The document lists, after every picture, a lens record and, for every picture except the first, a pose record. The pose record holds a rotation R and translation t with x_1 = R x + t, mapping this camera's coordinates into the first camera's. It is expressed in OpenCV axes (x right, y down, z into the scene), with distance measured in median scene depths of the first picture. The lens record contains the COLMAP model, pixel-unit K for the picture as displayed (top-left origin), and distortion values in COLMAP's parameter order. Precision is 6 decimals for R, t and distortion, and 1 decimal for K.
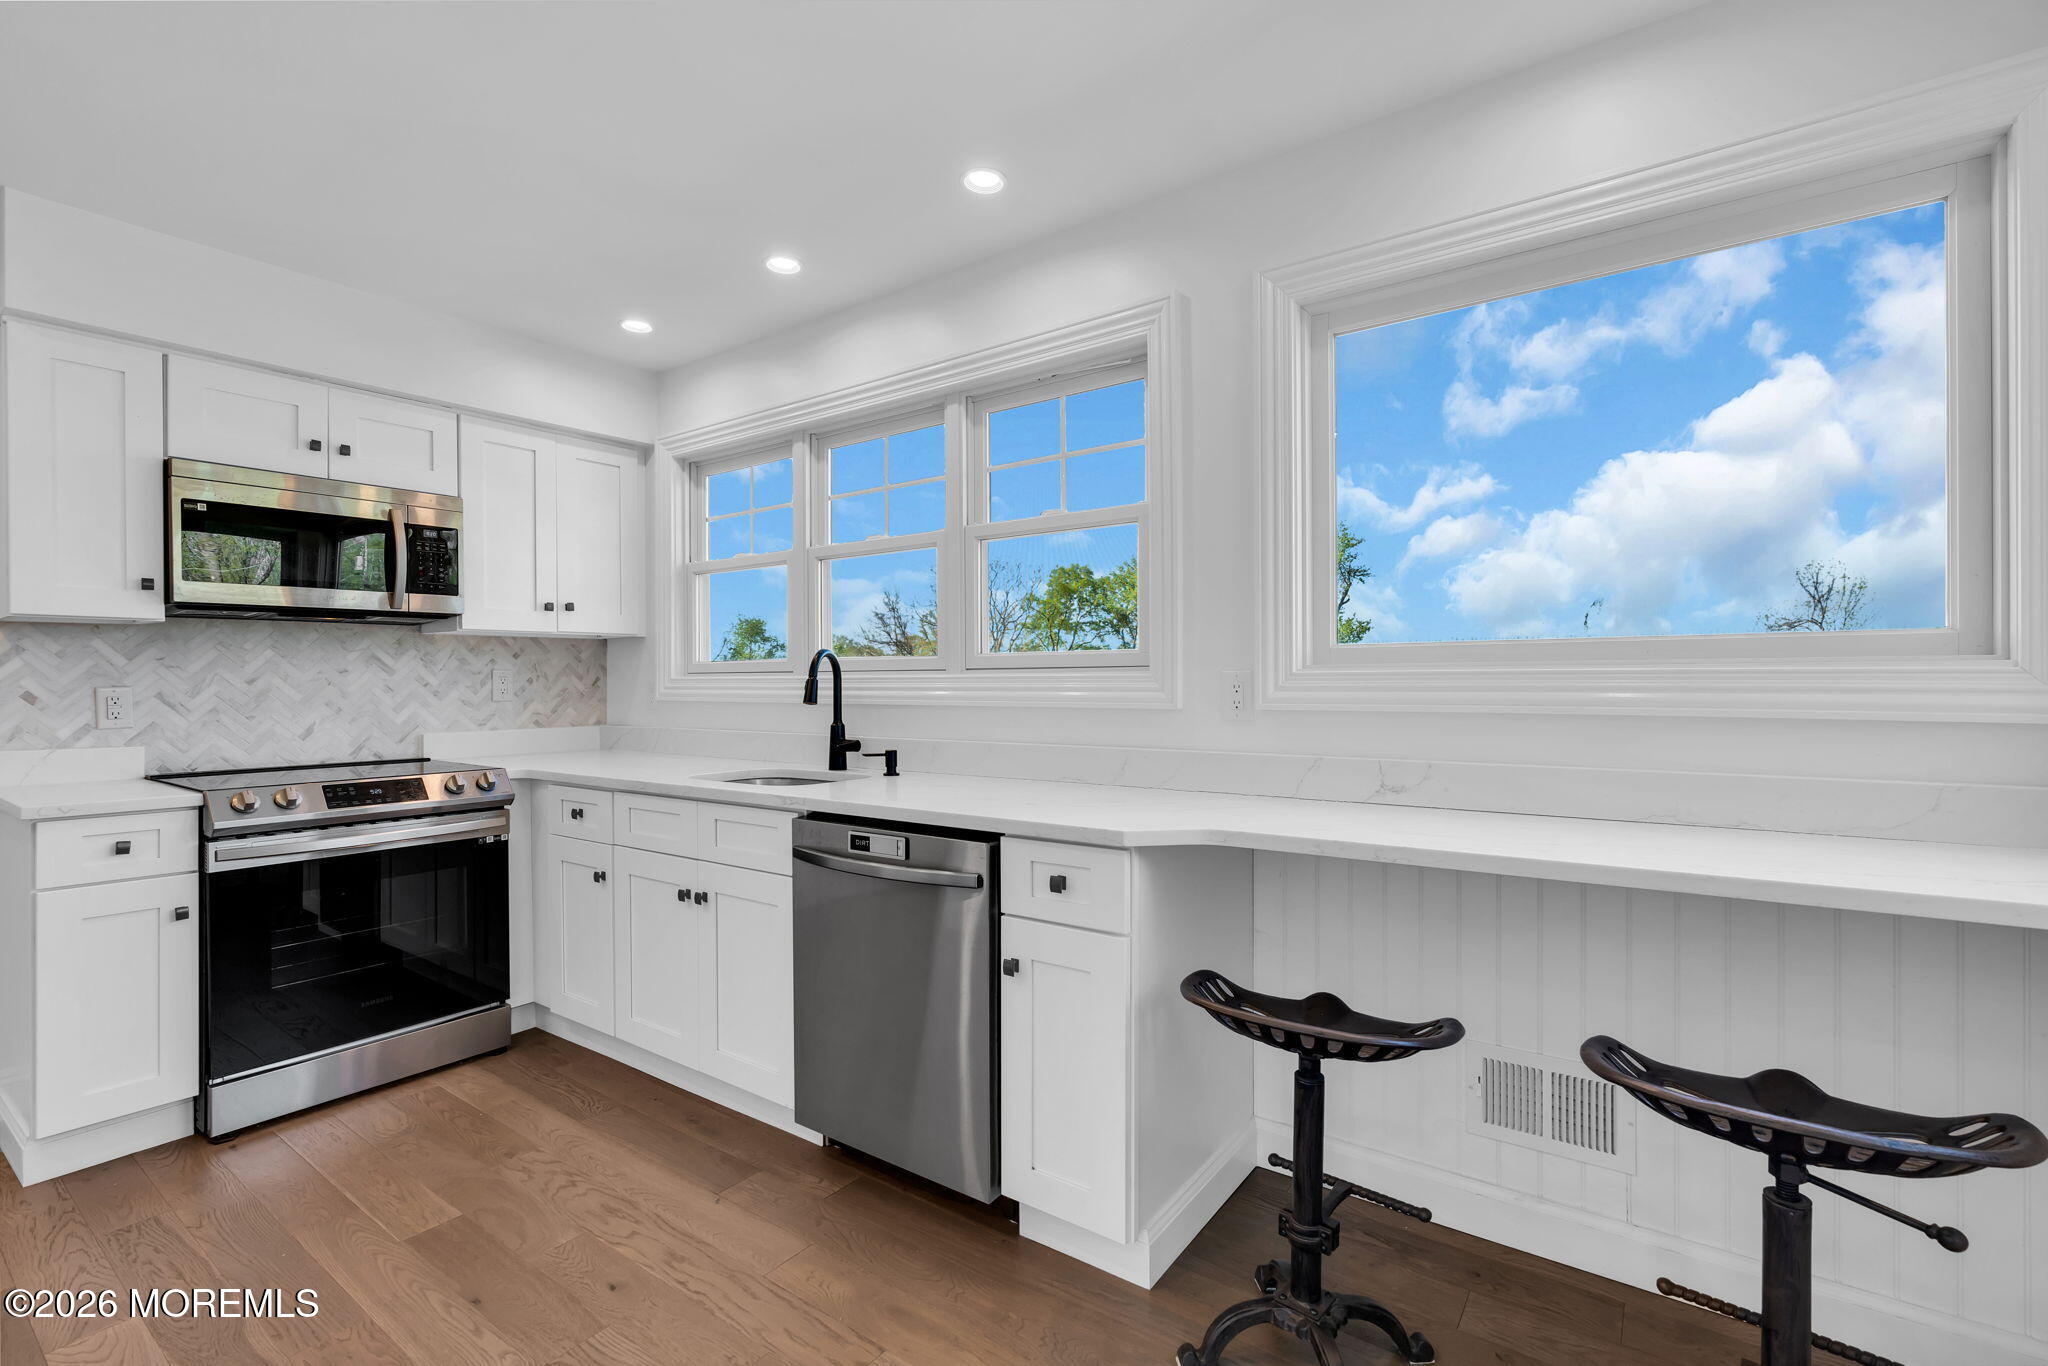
lens RADIAL K [[917.9, 0, 1010.8], [0, 917.9, 689.2], [0, 0, 1]] dist [-0.001603, 0.000190]
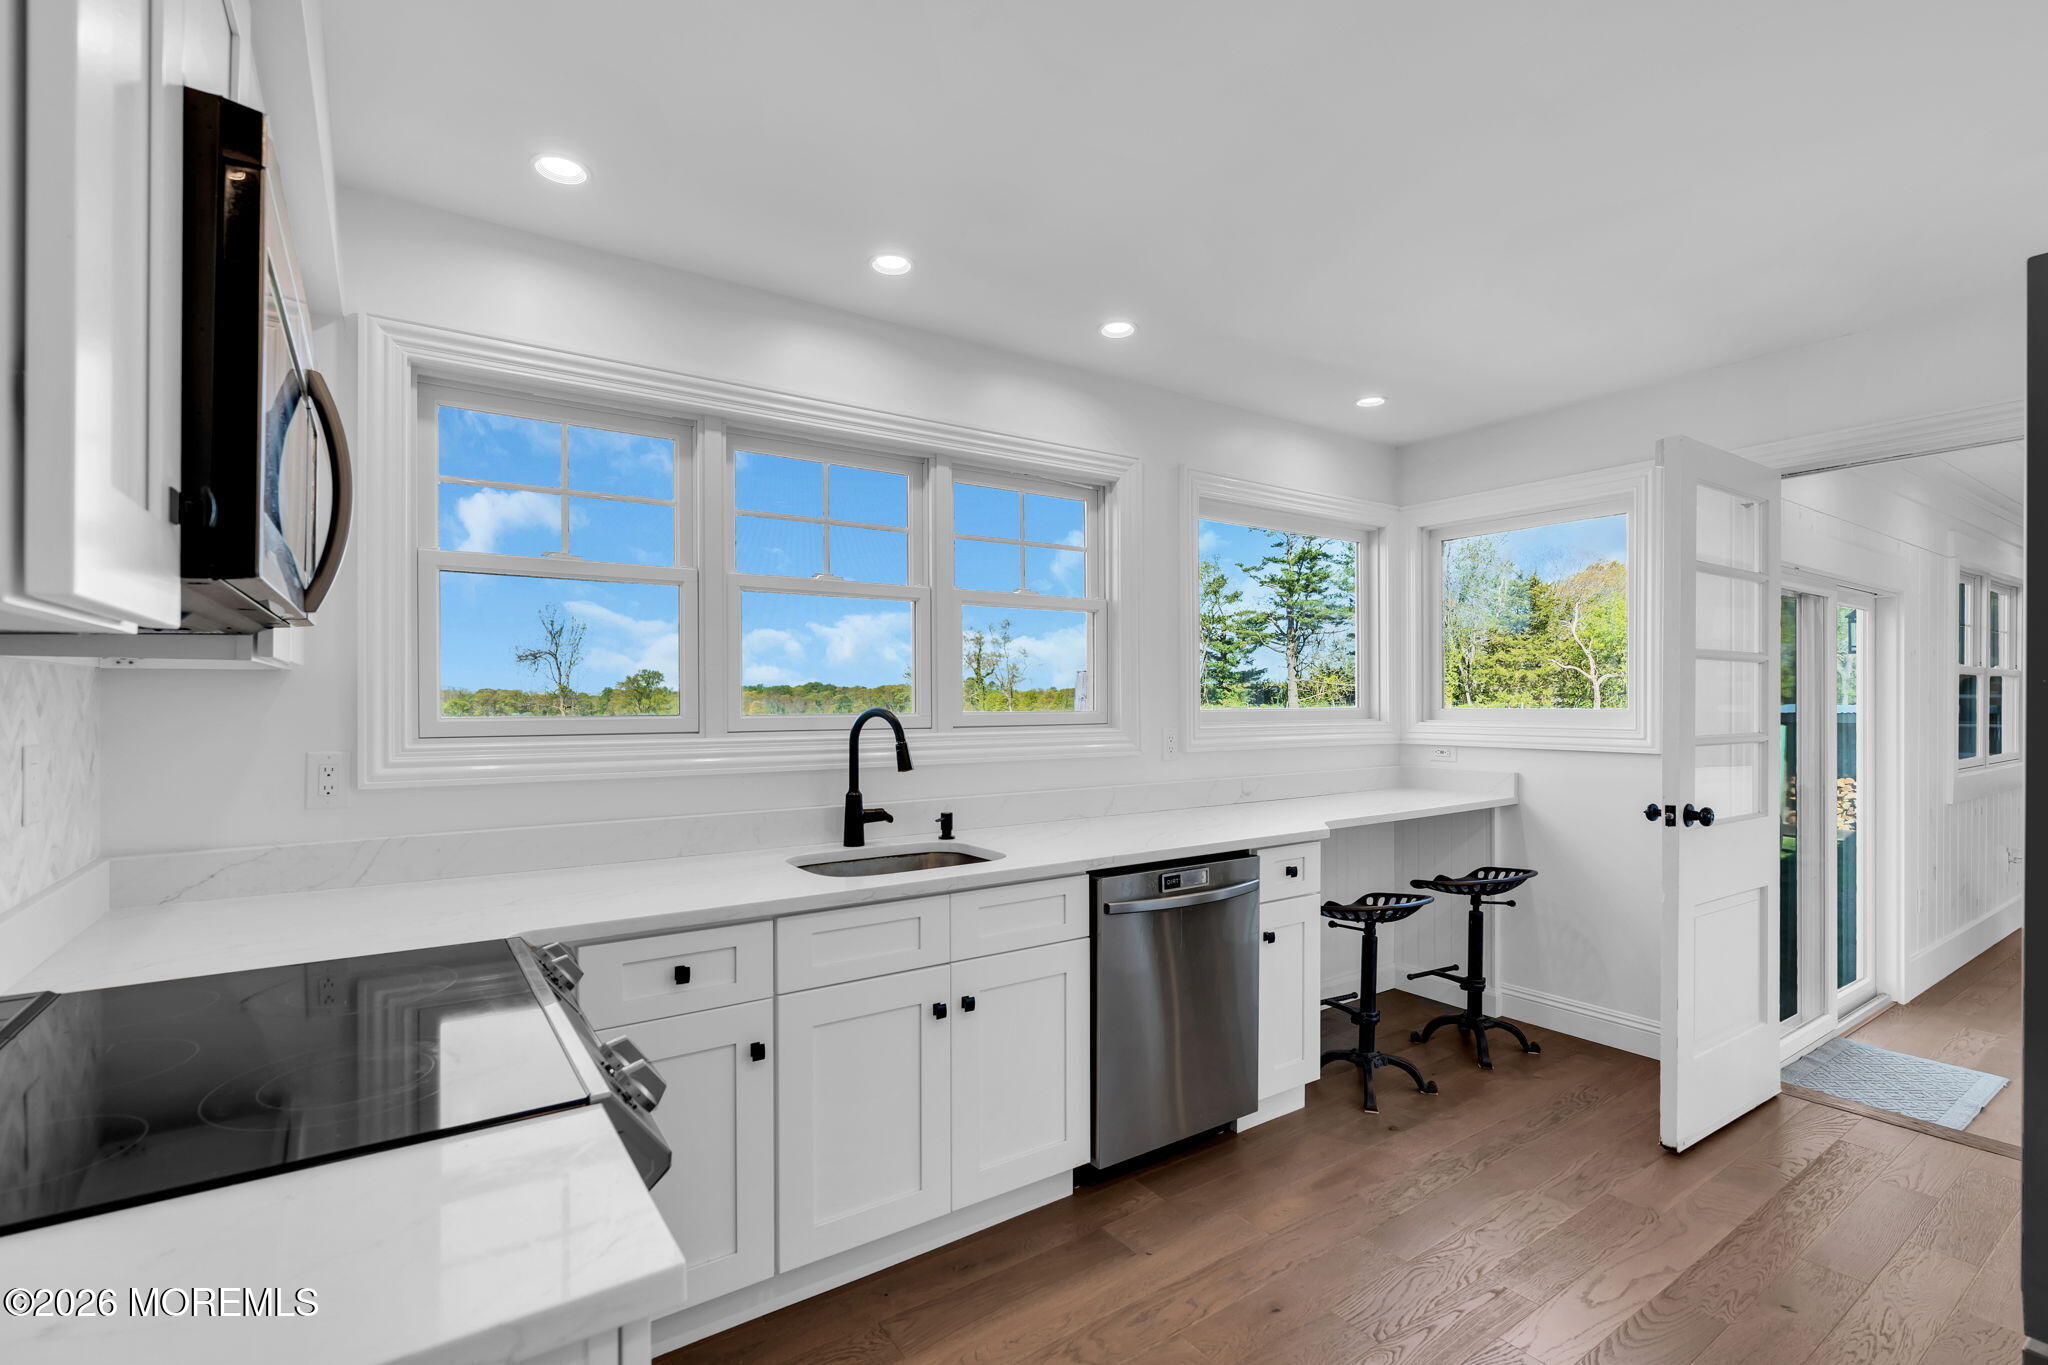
lens RADIAL K [[917.9, 0, 1010.8], [0, 917.9, 688.7], [0, 0, 1]] dist [-0.001603, 0.000190]
pose [[0.333698, 0.014533, 0.942568, -1.032162], [0.006134, 0.999827, -0.017587, -0.048998], [-0.942660, 0.011650, 0.333550, 0.601453]]
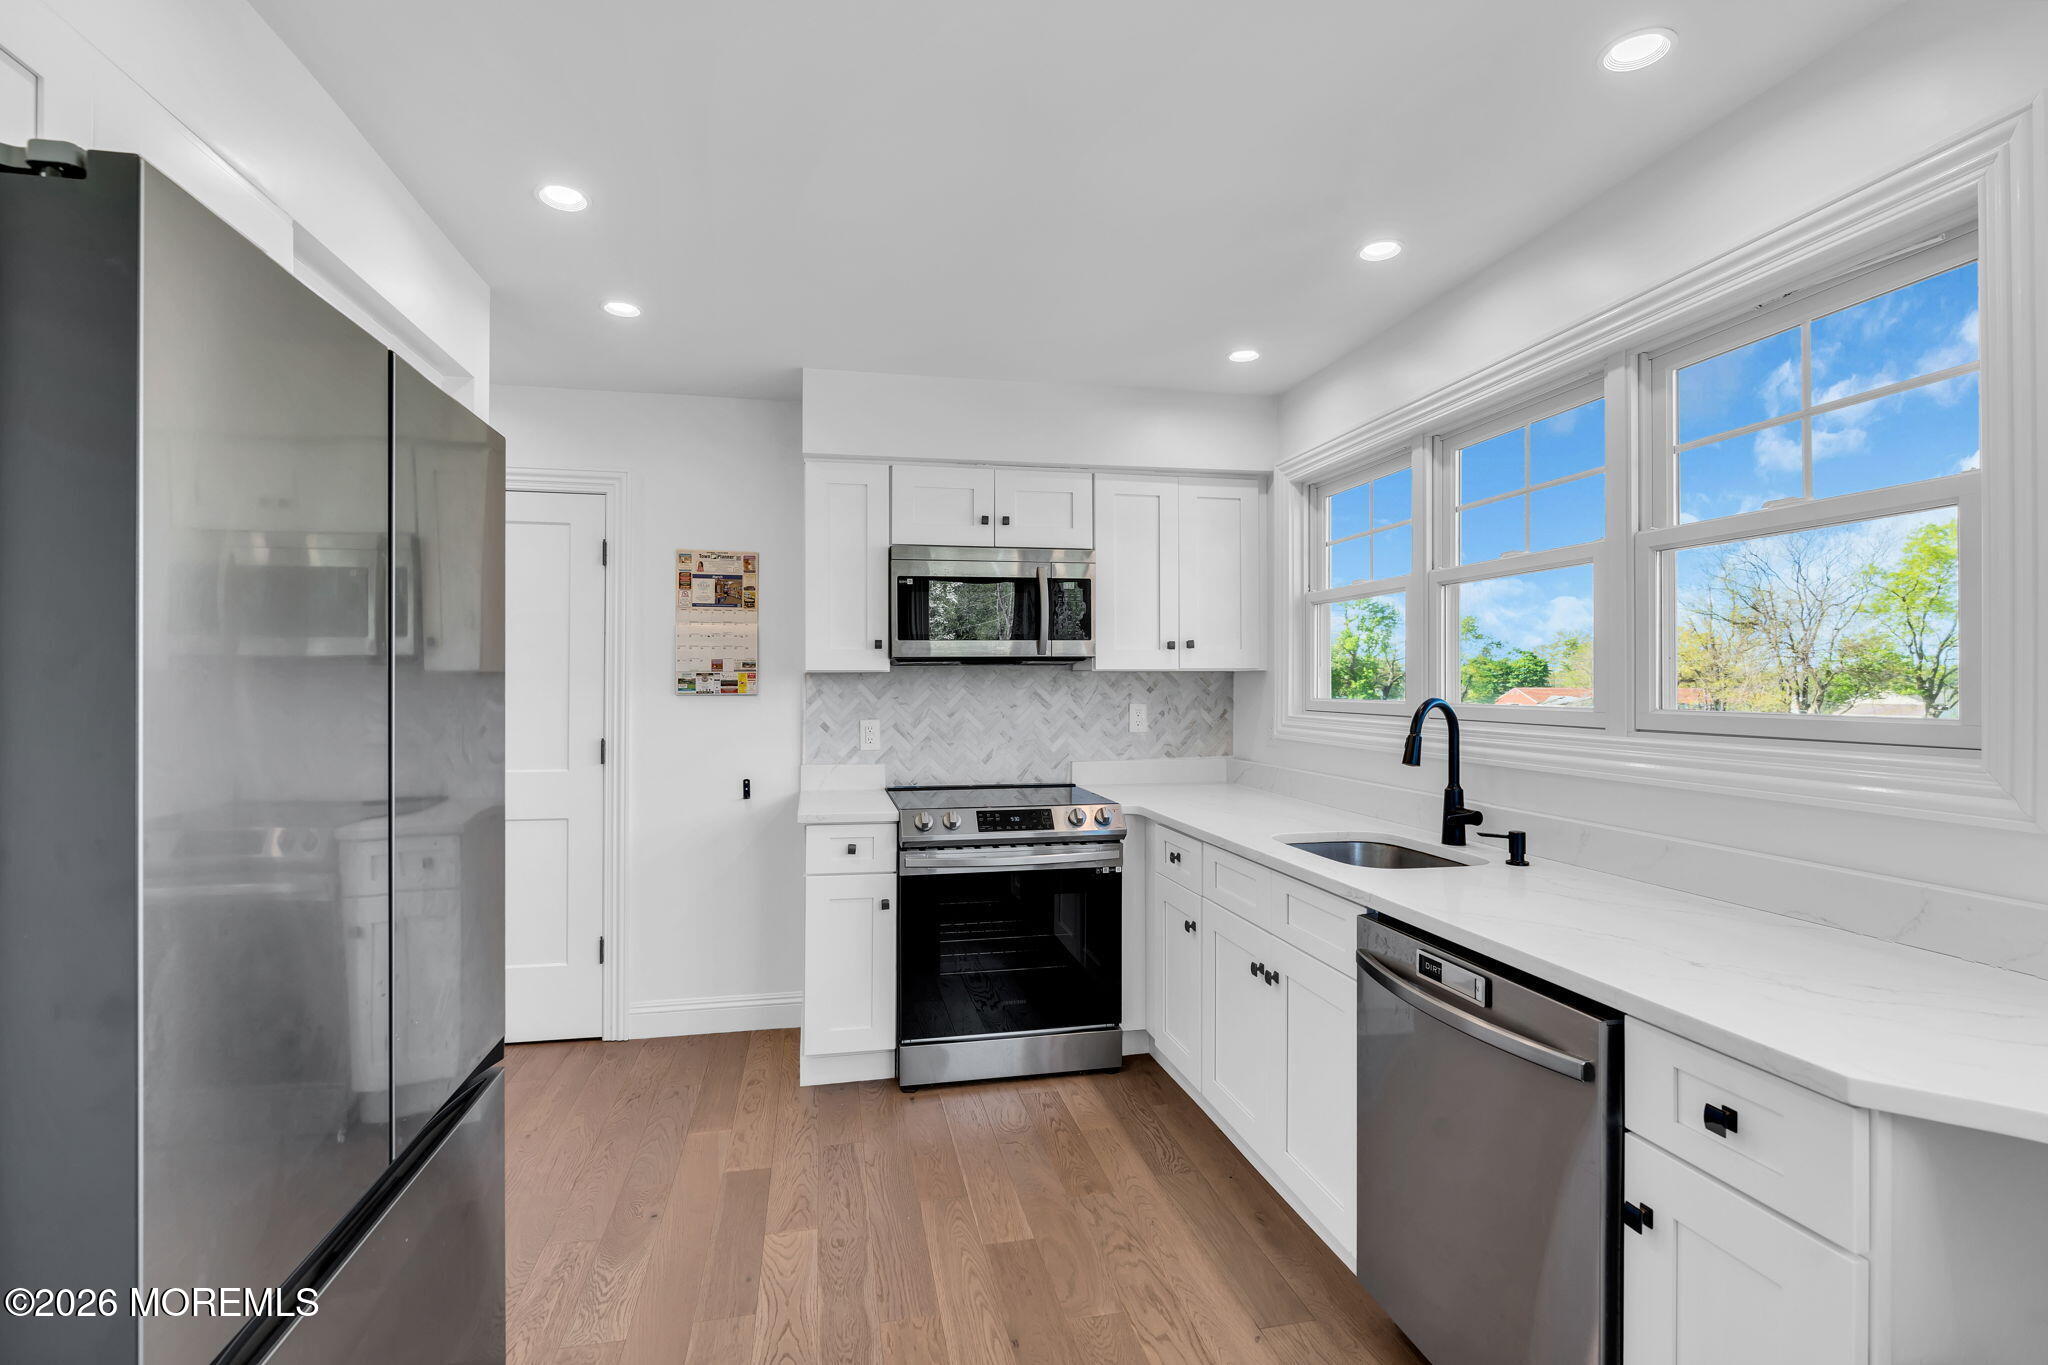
lens RADIAL K [[925.9, 0, 1013.3], [0, 925.9, 684.0], [0, 0, 1]] dist [-0.010829, 0.004695]
pose [[0.745876, 0.006803, -0.666050, 0.070058], [-0.010761, 0.999940, -0.001837, -0.052117], [0.665998, 0.008538, 0.745905, 0.132436]]
